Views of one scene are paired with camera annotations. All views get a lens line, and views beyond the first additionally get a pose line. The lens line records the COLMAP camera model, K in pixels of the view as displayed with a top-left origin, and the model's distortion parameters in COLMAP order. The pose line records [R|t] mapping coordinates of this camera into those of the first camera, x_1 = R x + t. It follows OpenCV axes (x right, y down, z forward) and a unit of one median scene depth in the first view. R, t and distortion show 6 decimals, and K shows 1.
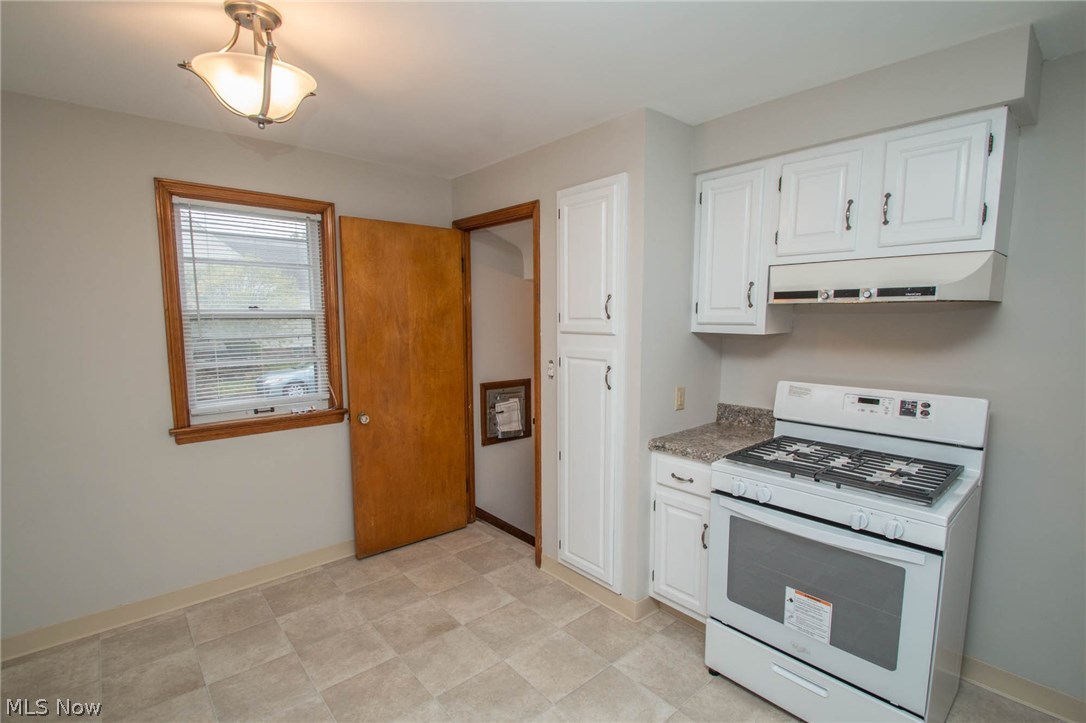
lens RADIAL K [[506.0, 0, 551.6], [0, 506.0, 380.4], [0, 0, 1]] dist [0.010147, -0.009915]
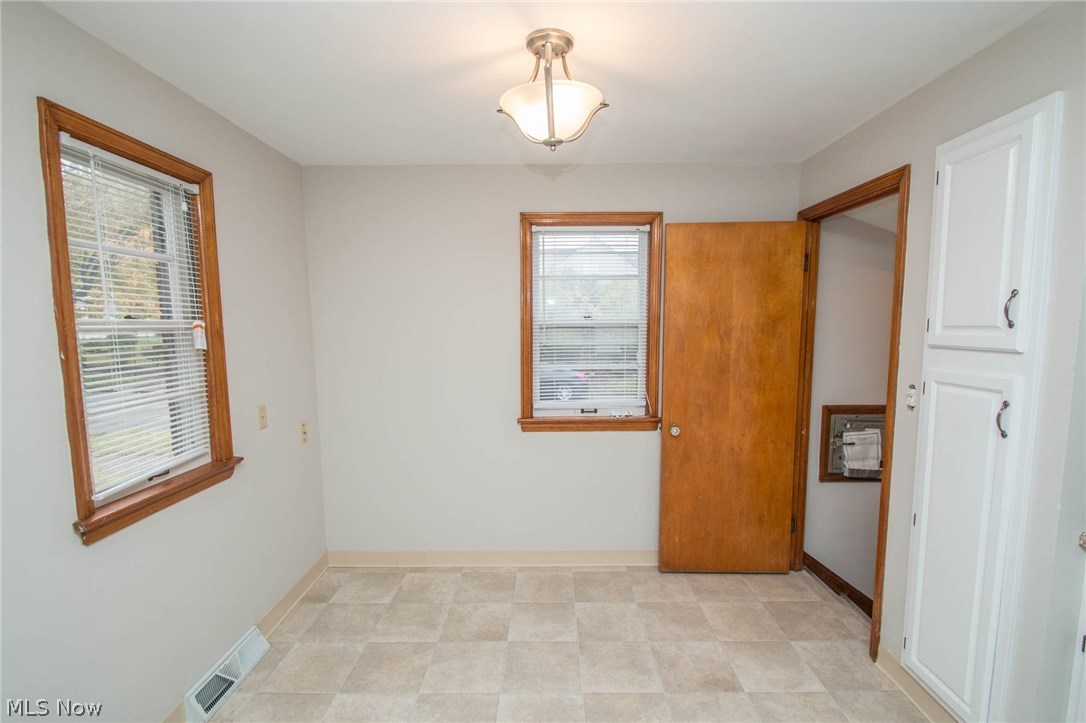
lens RADIAL K [[506.0, 0, 549.9], [0, 506.0, 379.4], [0, 0, 1]] dist [0.010147, -0.009915]
pose [[0.747301, 0.067952, -0.661002, 0.089128], [-0.077539, 0.996879, 0.014818, -0.017737], [0.659946, 0.040180, 0.750238, 0.118637]]
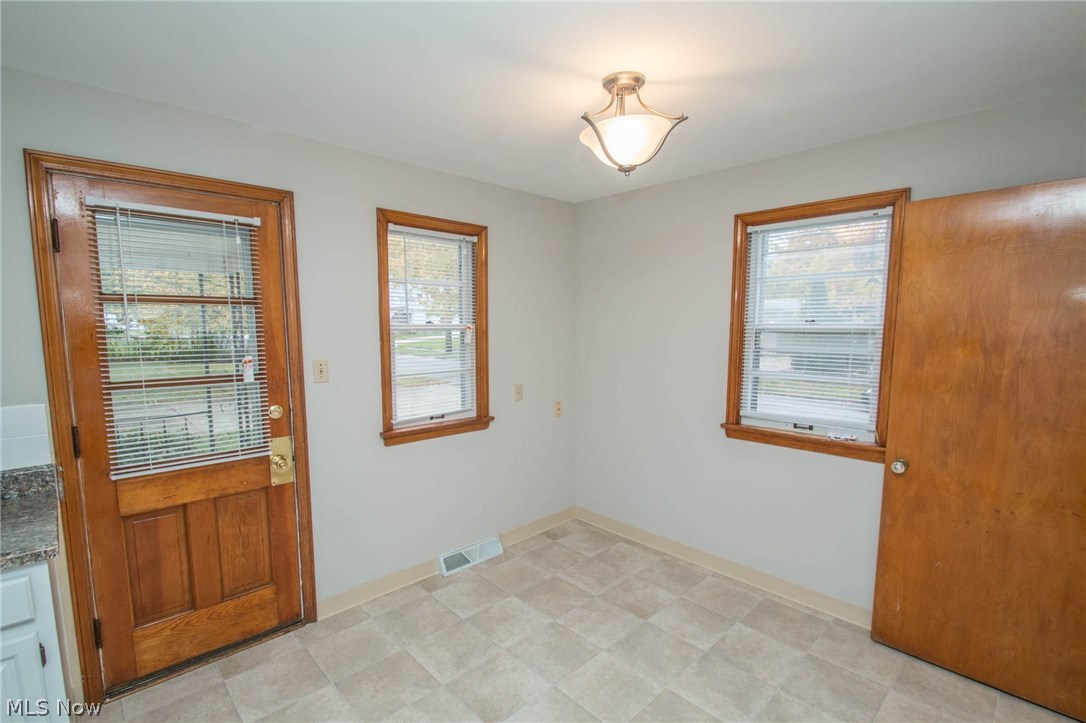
lens RADIAL K [[506.0, 0, 544.9], [0, 506.0, 379.3], [0, 0, 1]] dist [0.010147, -0.009915]
pose [[0.040963, 0.110223, -0.993062, 0.364769], [-0.125775, 0.986559, 0.104313, -0.068839], [0.991213, 0.120630, 0.054275, 0.442155]]
